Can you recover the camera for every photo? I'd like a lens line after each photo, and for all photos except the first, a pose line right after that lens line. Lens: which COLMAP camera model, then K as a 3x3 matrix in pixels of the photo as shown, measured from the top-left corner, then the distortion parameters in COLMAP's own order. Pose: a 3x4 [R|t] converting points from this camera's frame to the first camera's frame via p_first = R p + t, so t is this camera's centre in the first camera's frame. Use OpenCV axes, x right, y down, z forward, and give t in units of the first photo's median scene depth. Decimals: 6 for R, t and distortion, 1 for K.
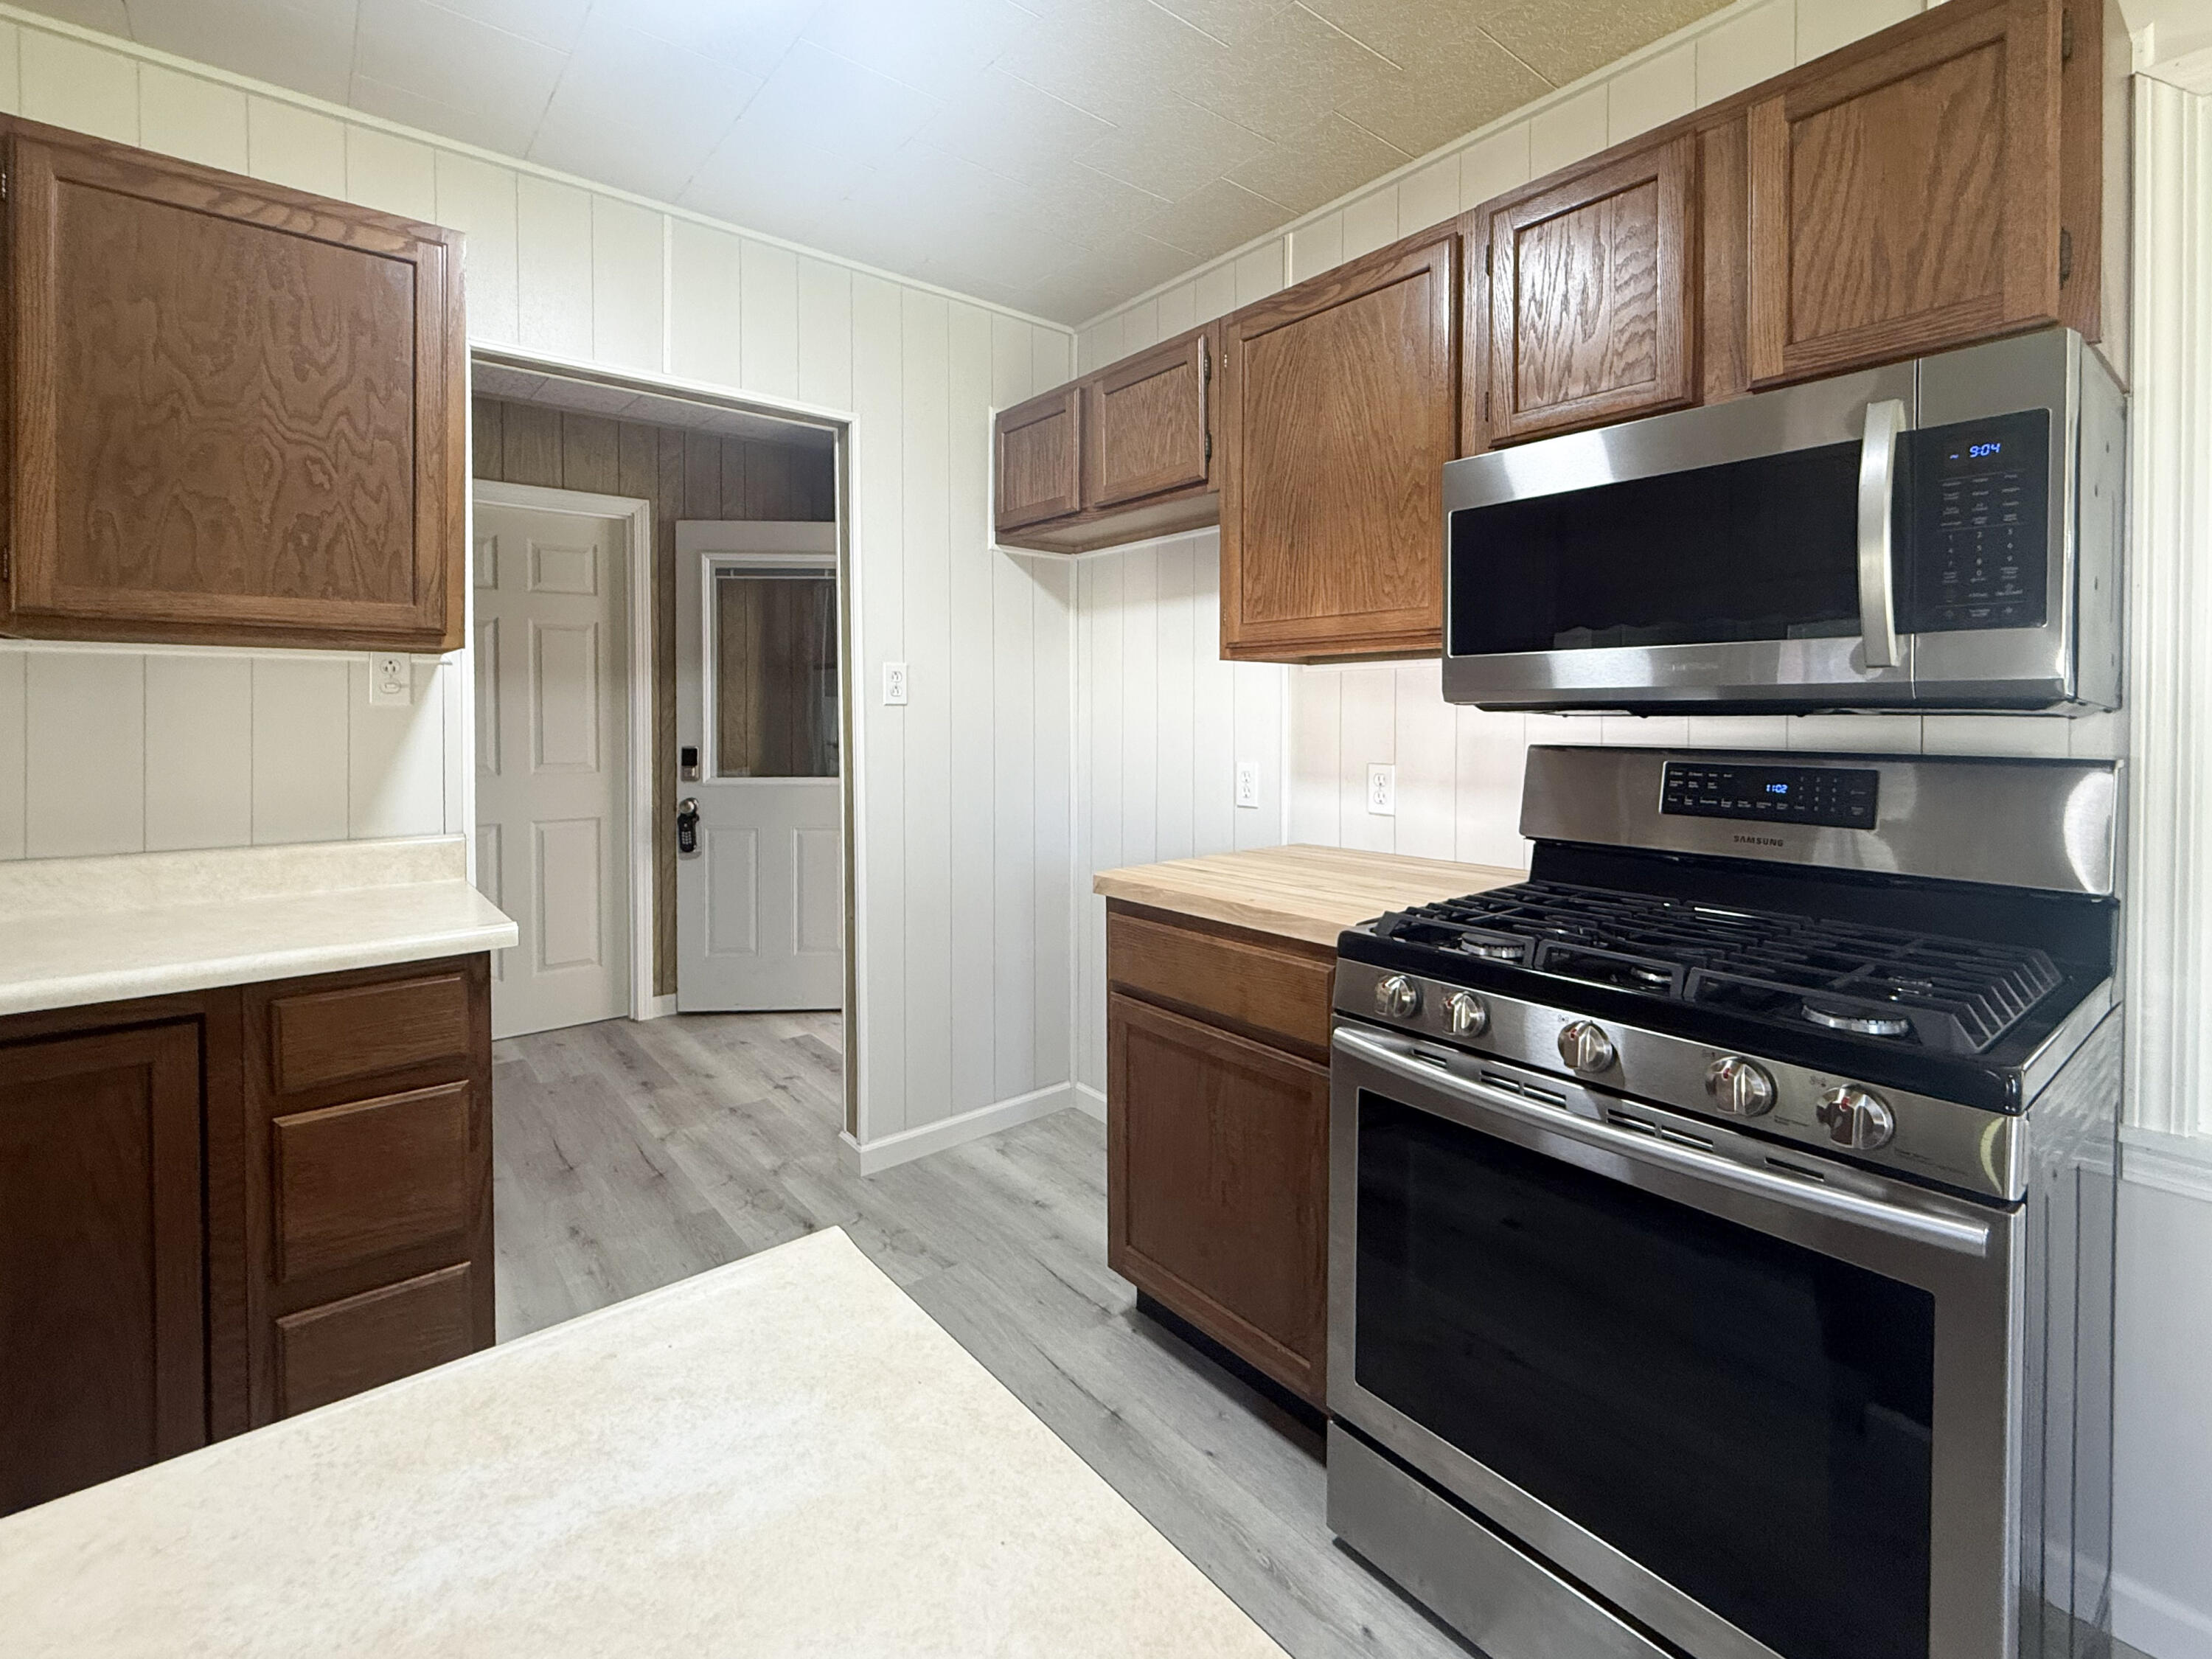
lens RADIAL K [[987.0, 0, 1100.6], [0, 987.0, 728.5], [0, 0, 1]] dist [-0.001239, -0.000622]
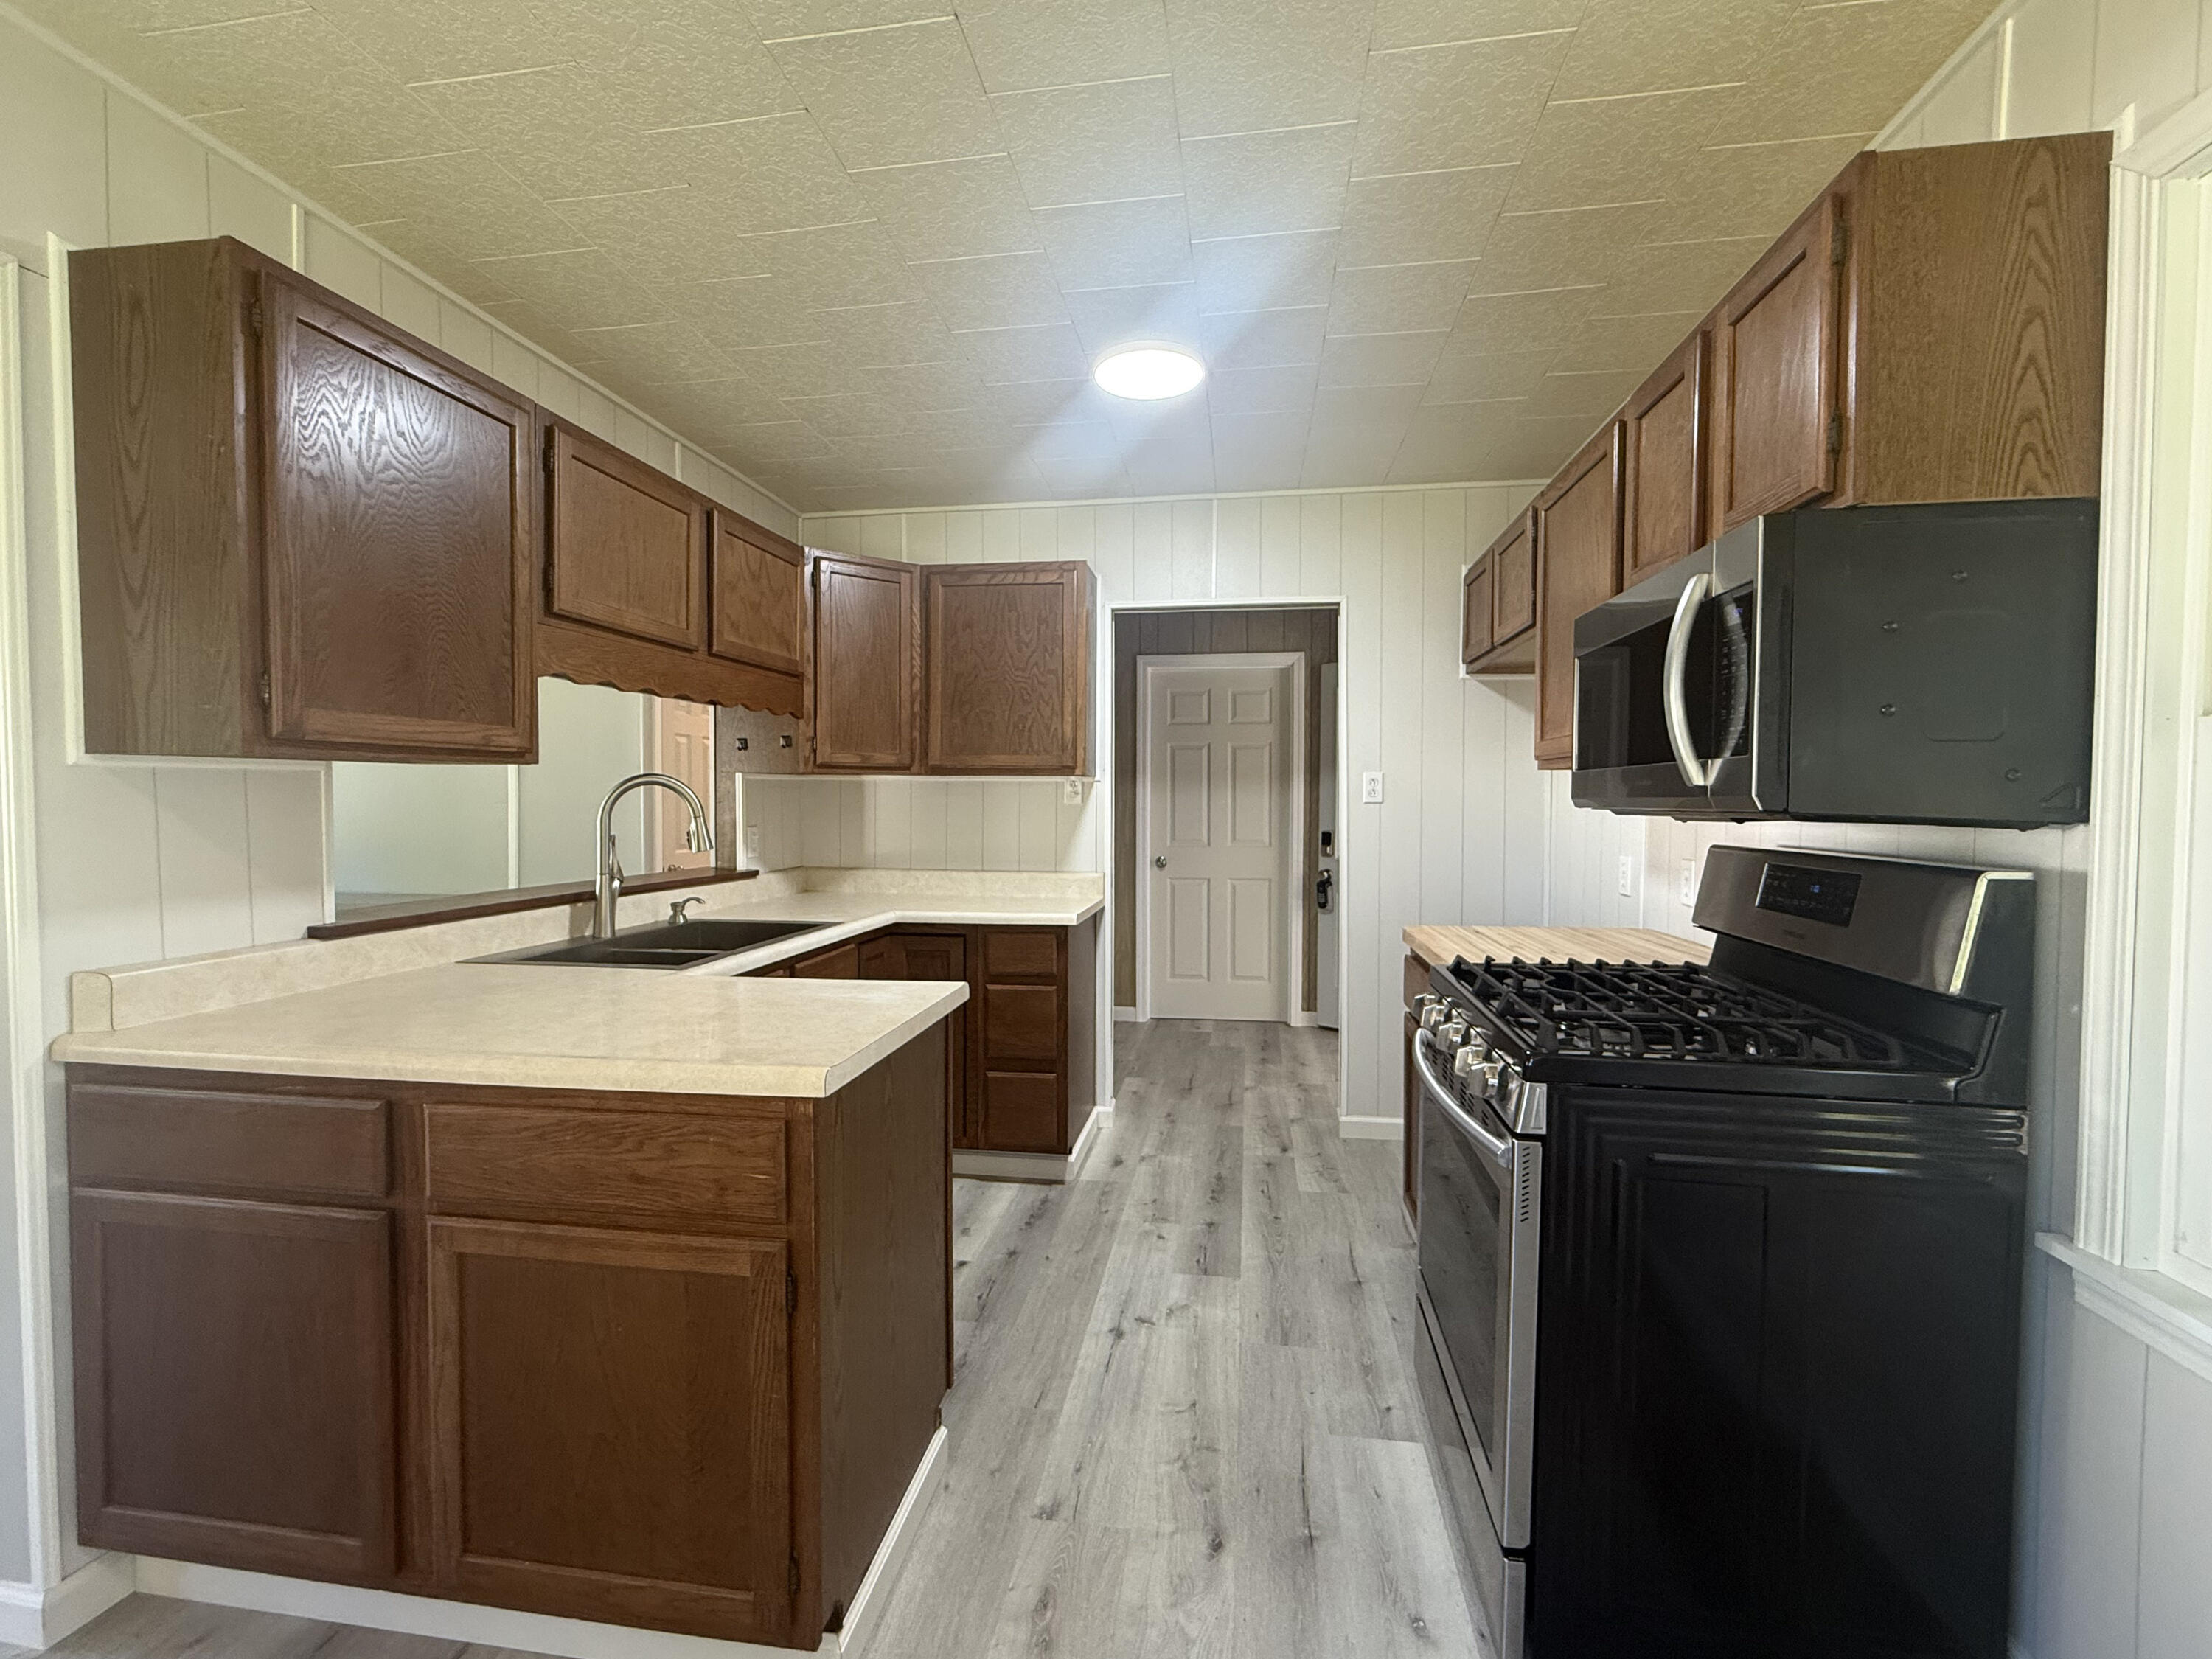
lens RADIAL K [[970.8, 0, 1145.0], [0, 970.8, 830.1], [0, 0, 1]] dist [0.000488, -0.000203]
pose [[0.701671, 0.024149, -0.712091, 0.612400], [-0.014509, 0.999703, 0.019606, -0.009563], [0.712353, -0.003425, 0.701813, -0.194985]]
